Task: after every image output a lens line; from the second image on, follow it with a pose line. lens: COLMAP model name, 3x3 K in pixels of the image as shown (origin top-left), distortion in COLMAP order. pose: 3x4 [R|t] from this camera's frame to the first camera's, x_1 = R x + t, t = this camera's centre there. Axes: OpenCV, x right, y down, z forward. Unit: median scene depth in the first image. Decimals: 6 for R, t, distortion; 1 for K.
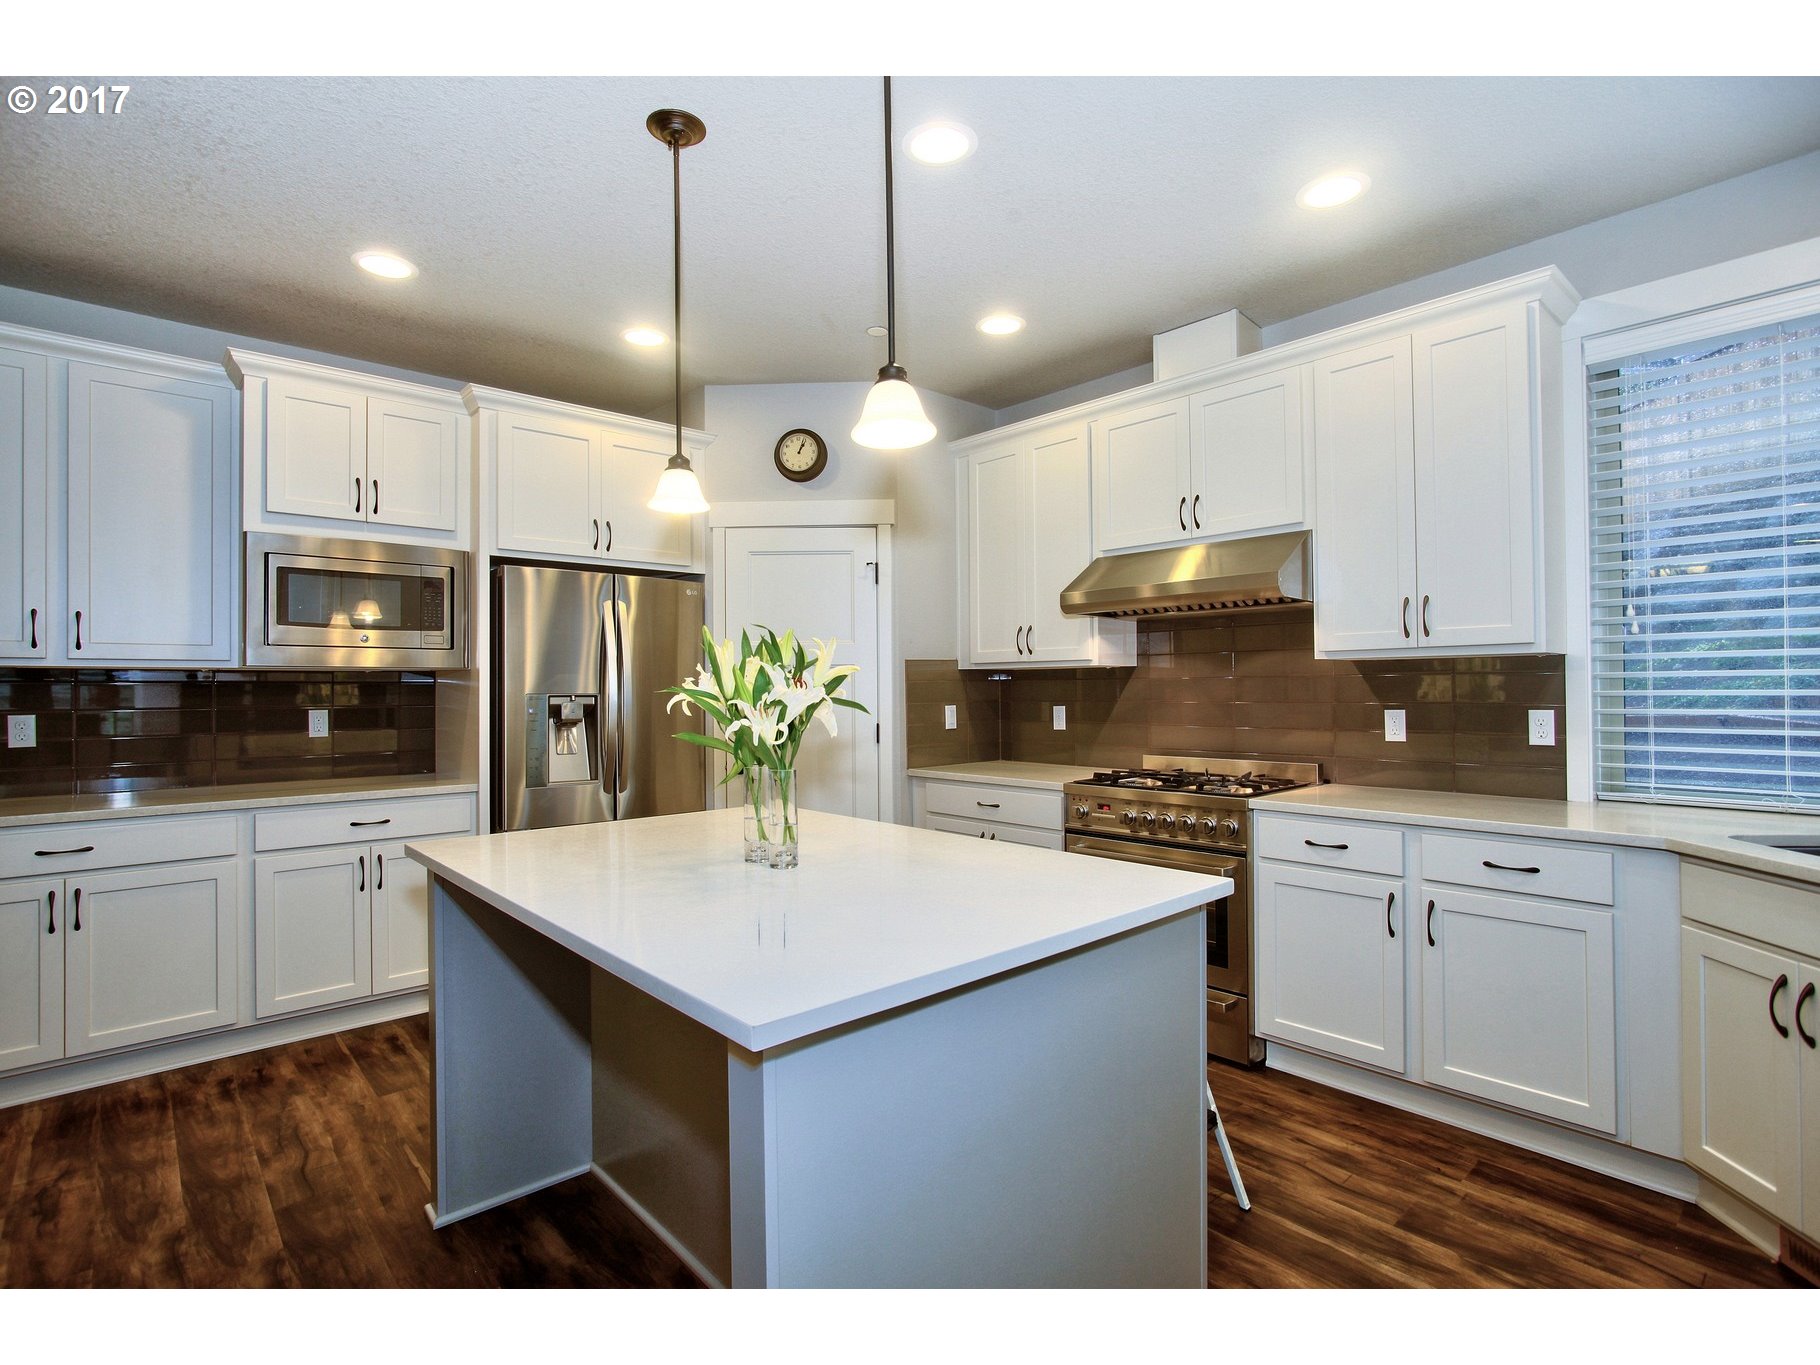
lens RADIAL K [[888.9, 0, 910.0], [0, 888.9, 682.5], [0, 0, 1]] dist [-0.030231, 0.015791]
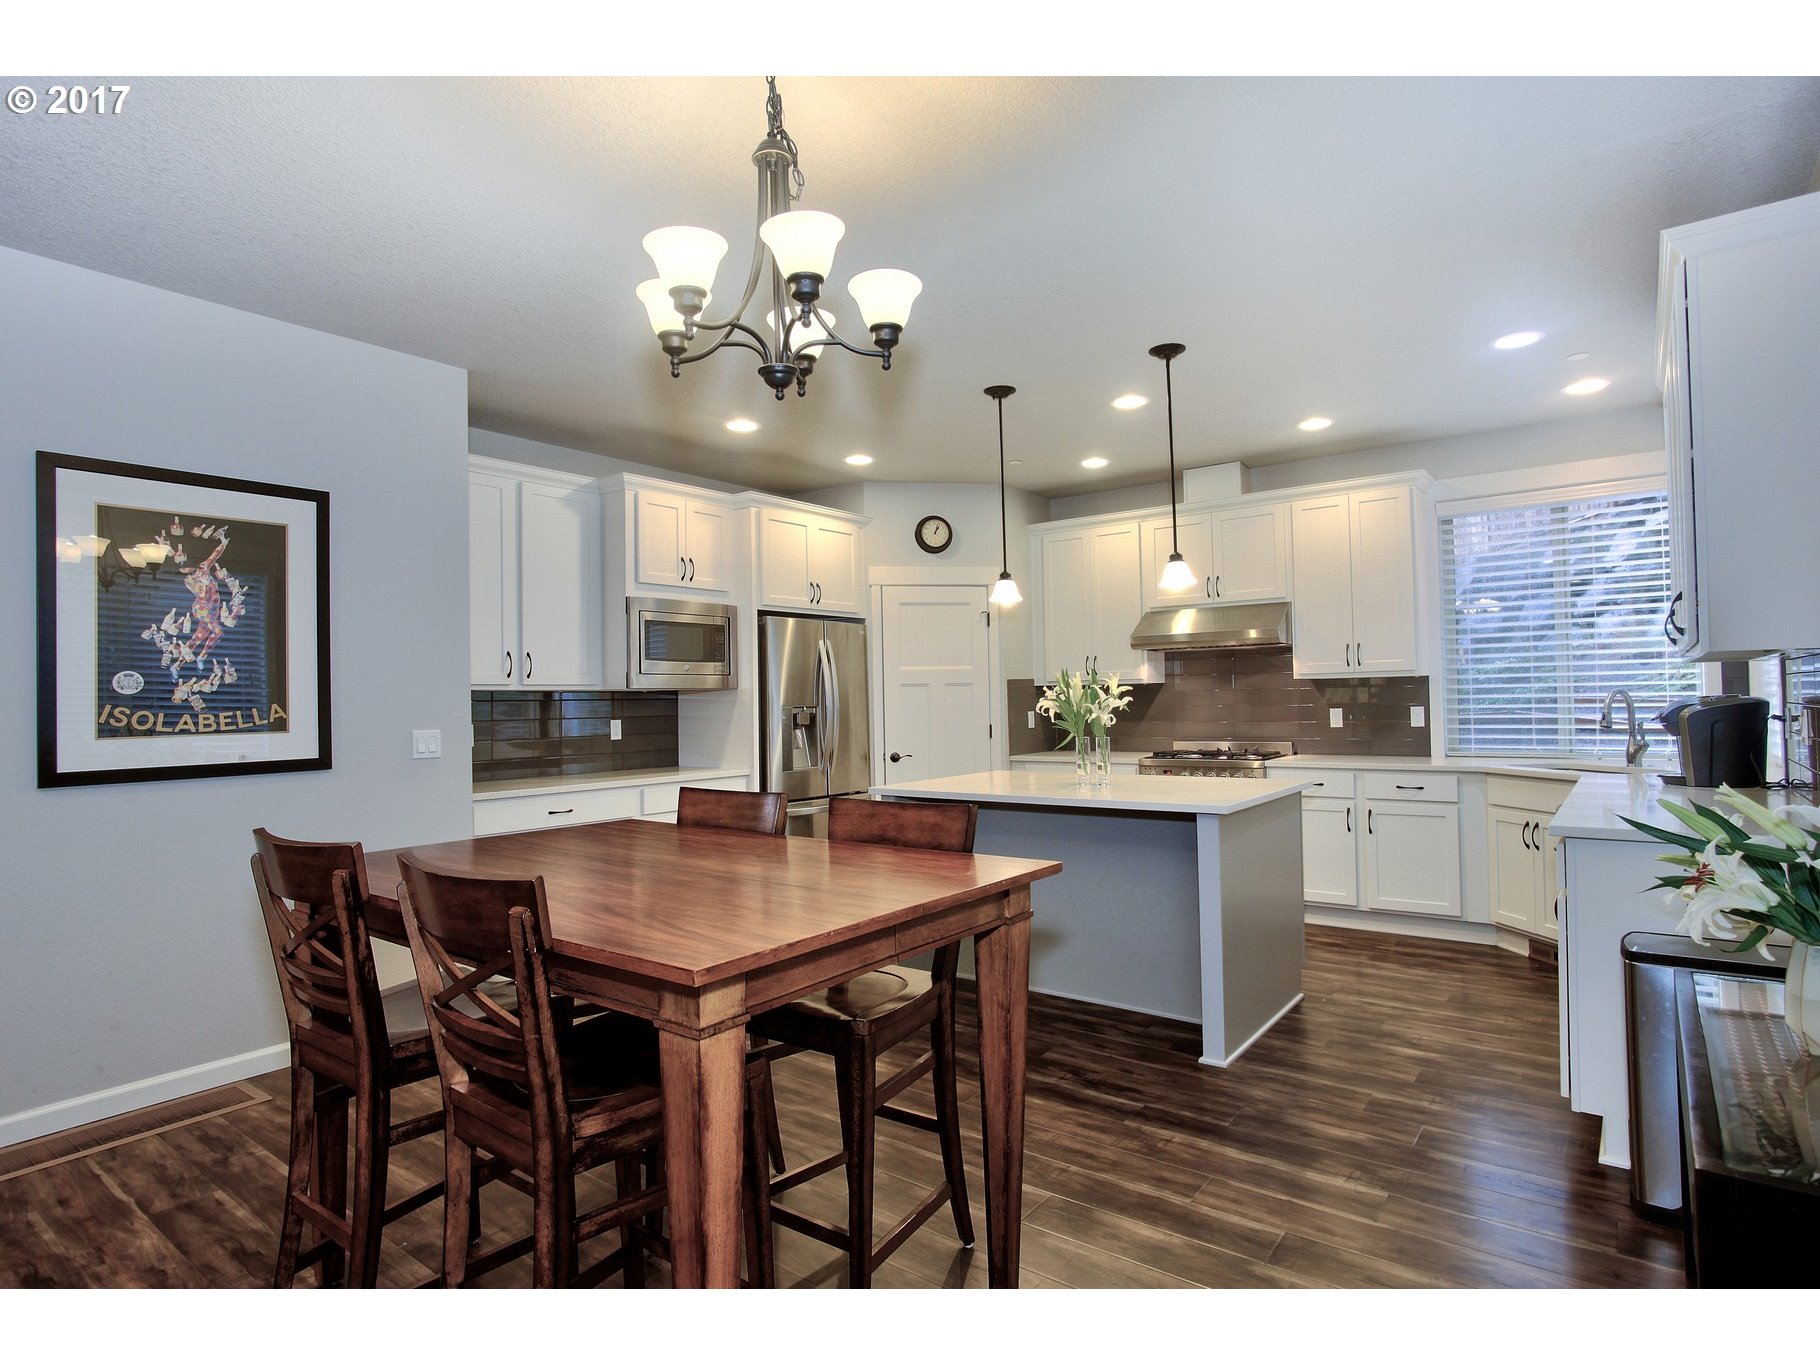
lens RADIAL K [[960.0, 0, 910.0], [0, 960.0, 682.5], [0, 0, 1]] dist [-0.021660, 0.001699]
pose [[0.983193, -0.008057, 0.182392, -0.523253], [0.010352, 0.999879, -0.011636, -0.004984], [-0.182276, 0.013328, 0.983157, -0.581139]]
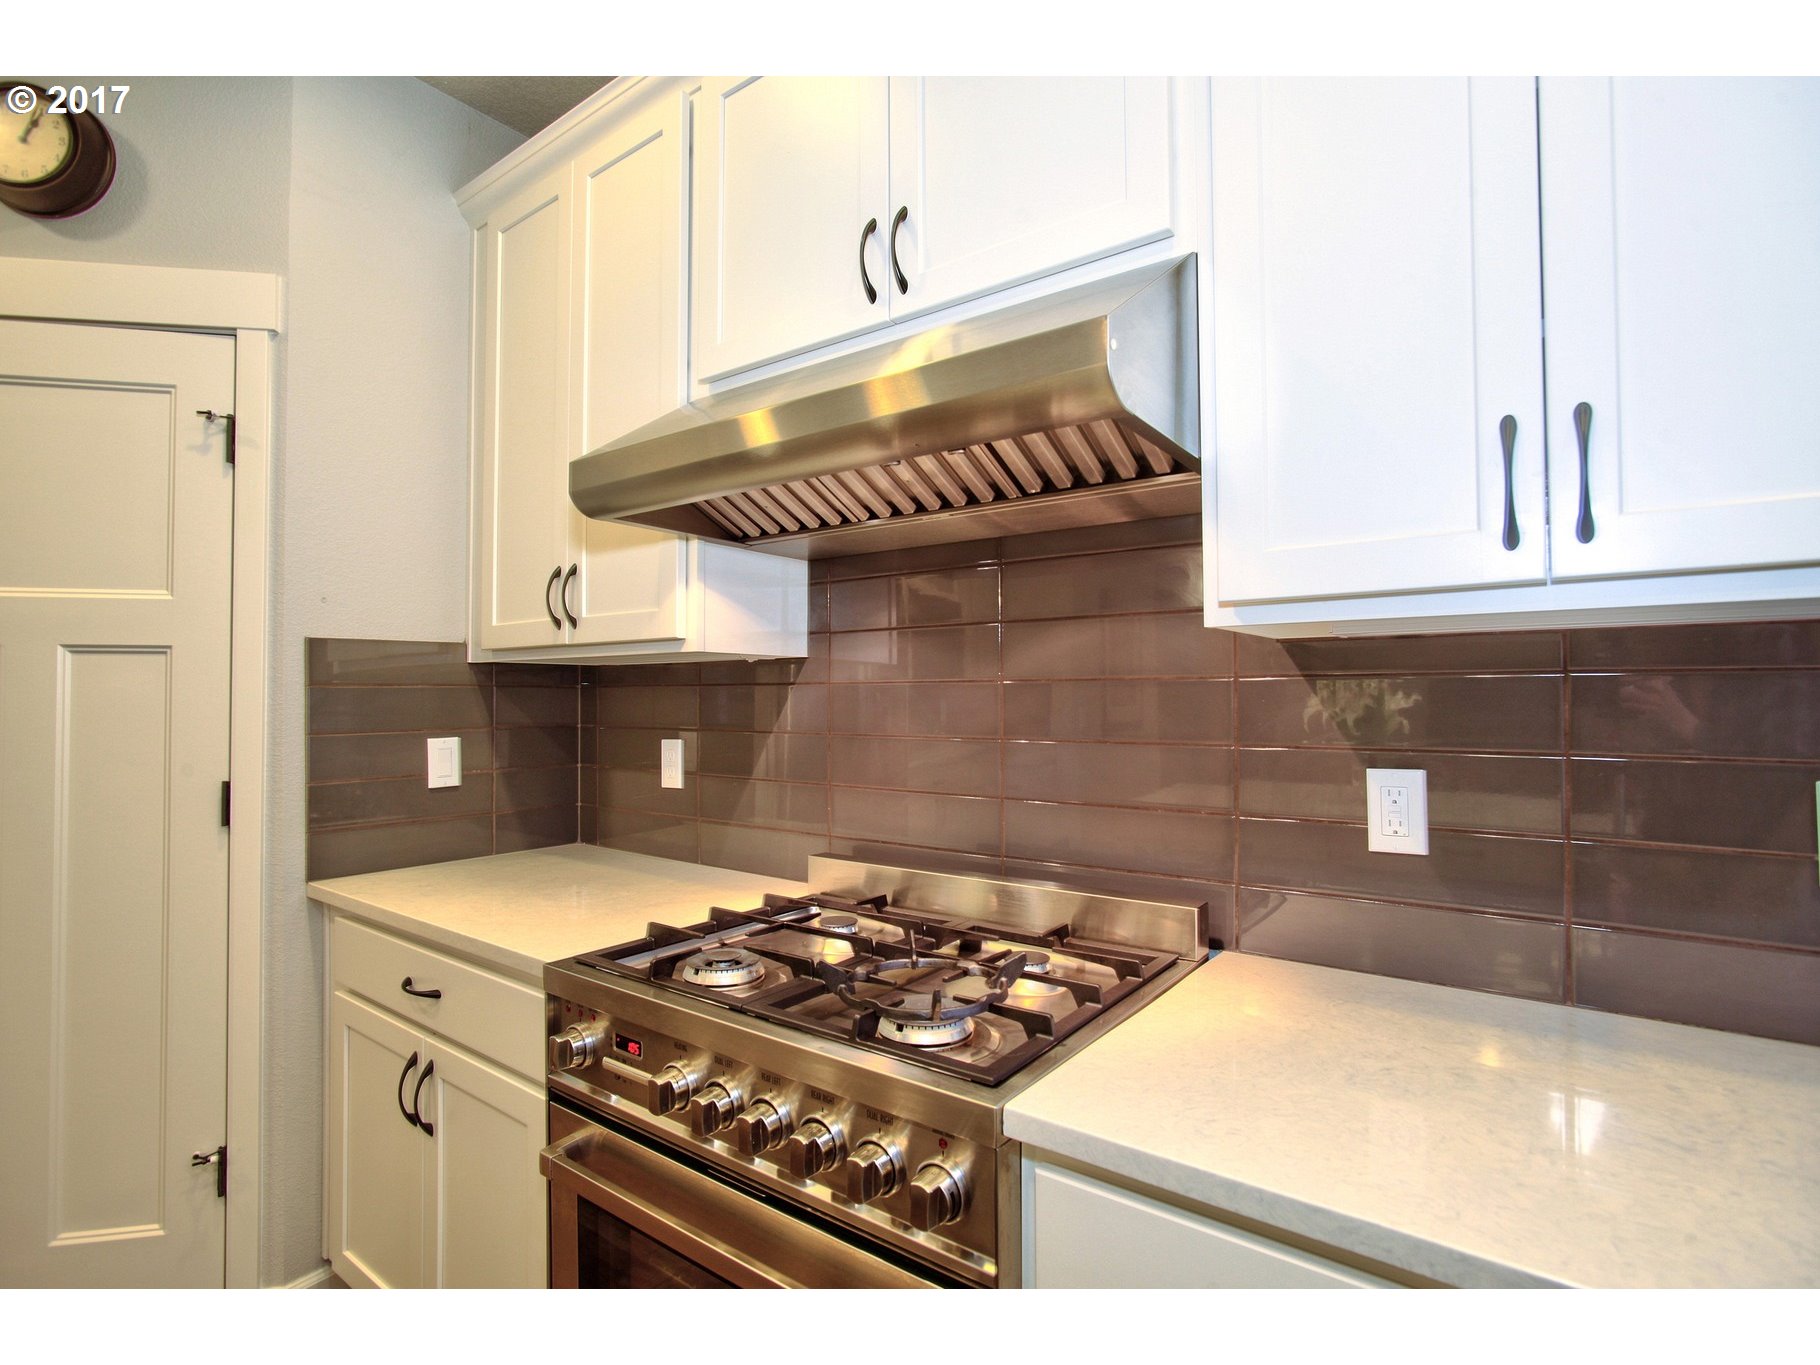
lens RADIAL K [[888.9, 0, 910.0], [0, 888.9, 682.5], [0, 0, 1]] dist [-0.030231, 0.015791]
pose [[0.981583, 0.008640, 0.190841, 0.247990], [-0.006174, 0.999890, -0.013510, 0.001210], [-0.190936, 0.012083, 0.981528, 0.604116]]
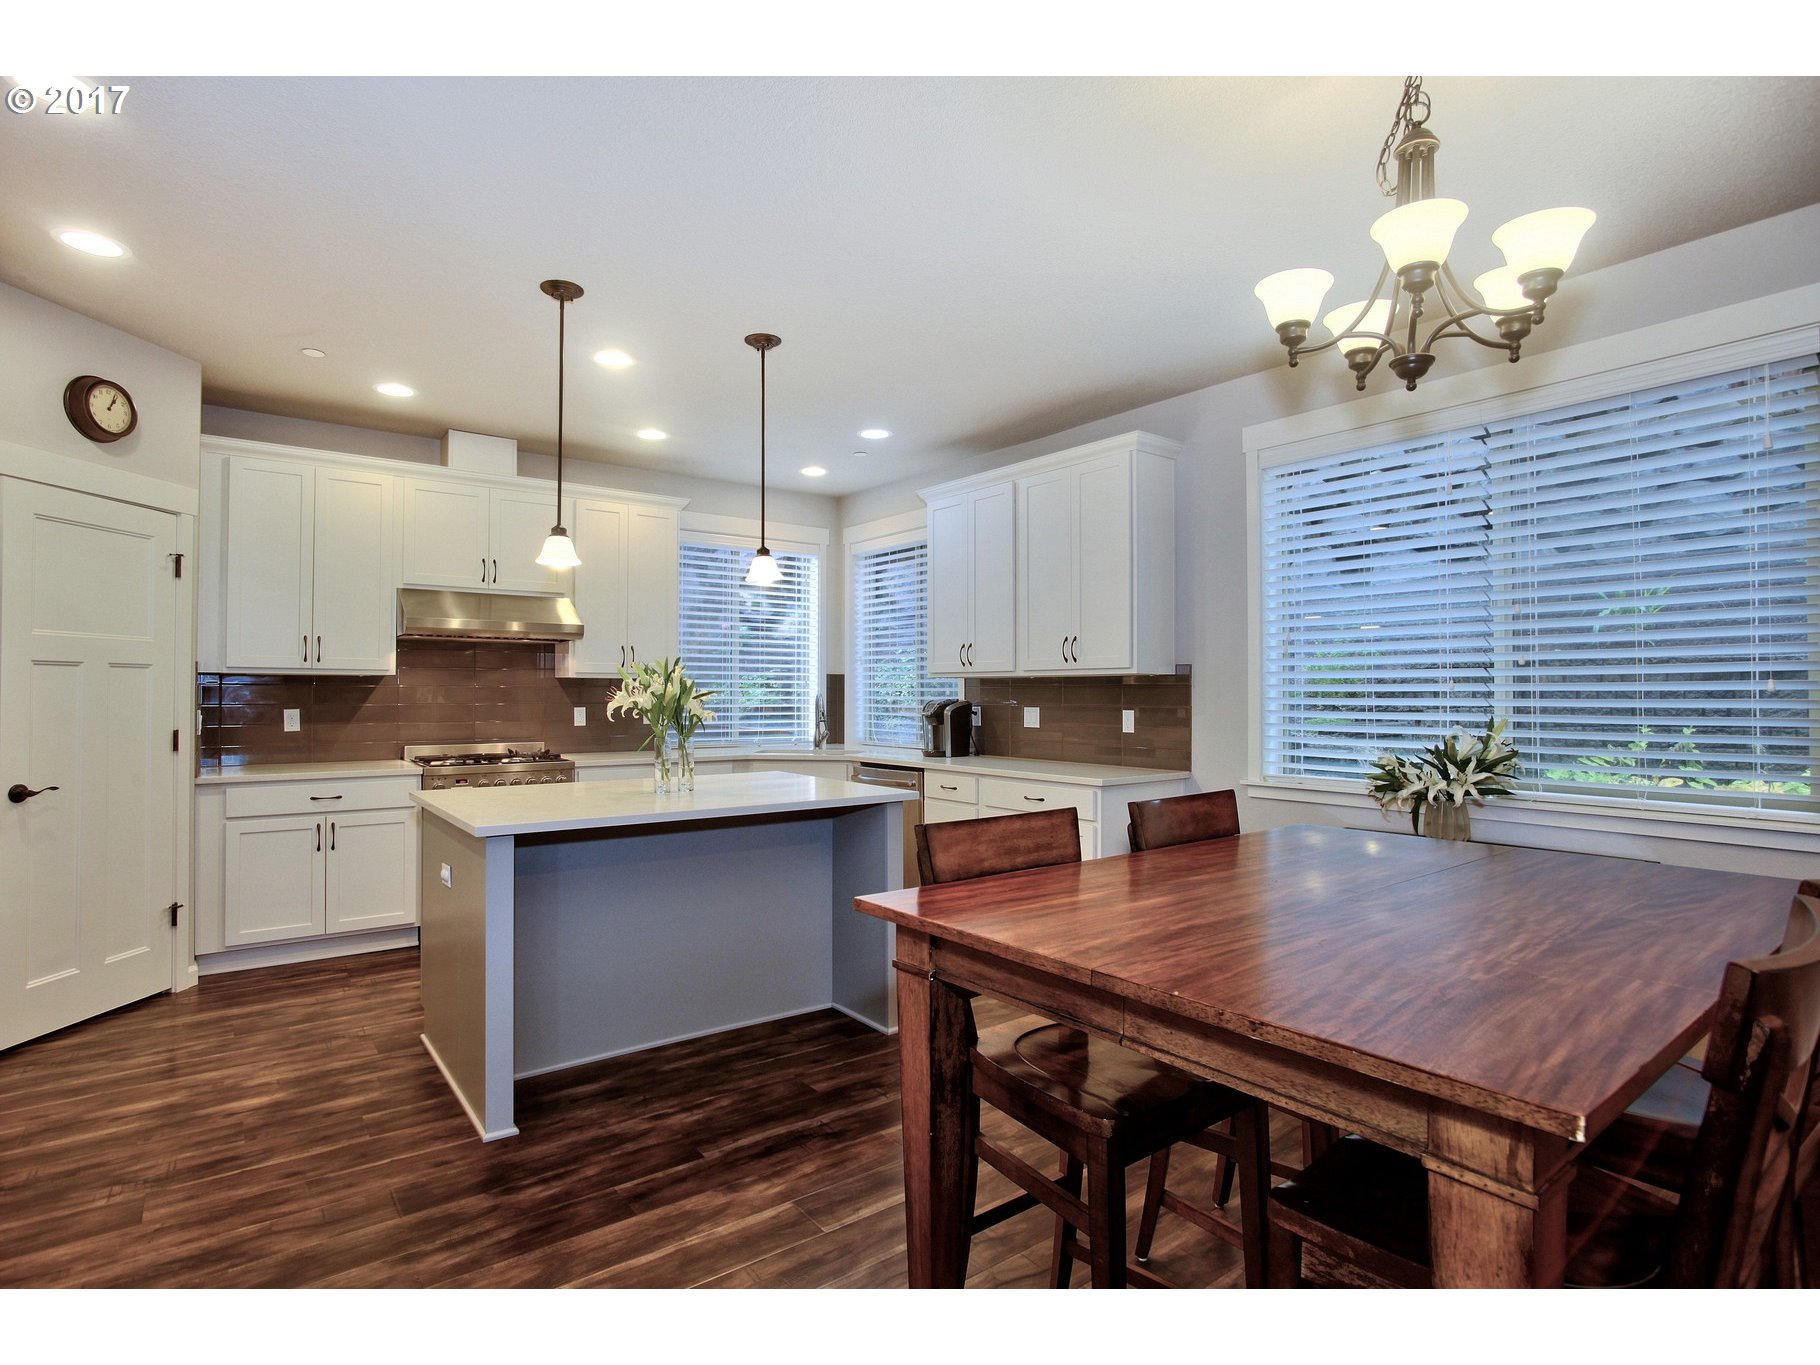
lens RADIAL K [[927.2, 0, 853.9], [0, 927.2, 680.4], [0, 0, 1]] dist [-0.000319, -0.000244]
pose [[0.116334, 0.020736, 0.992994, -1.063487], [-0.011187, 0.999746, -0.019566, 0.006950], [-0.993147, -0.008833, 0.116537, 0.233226]]
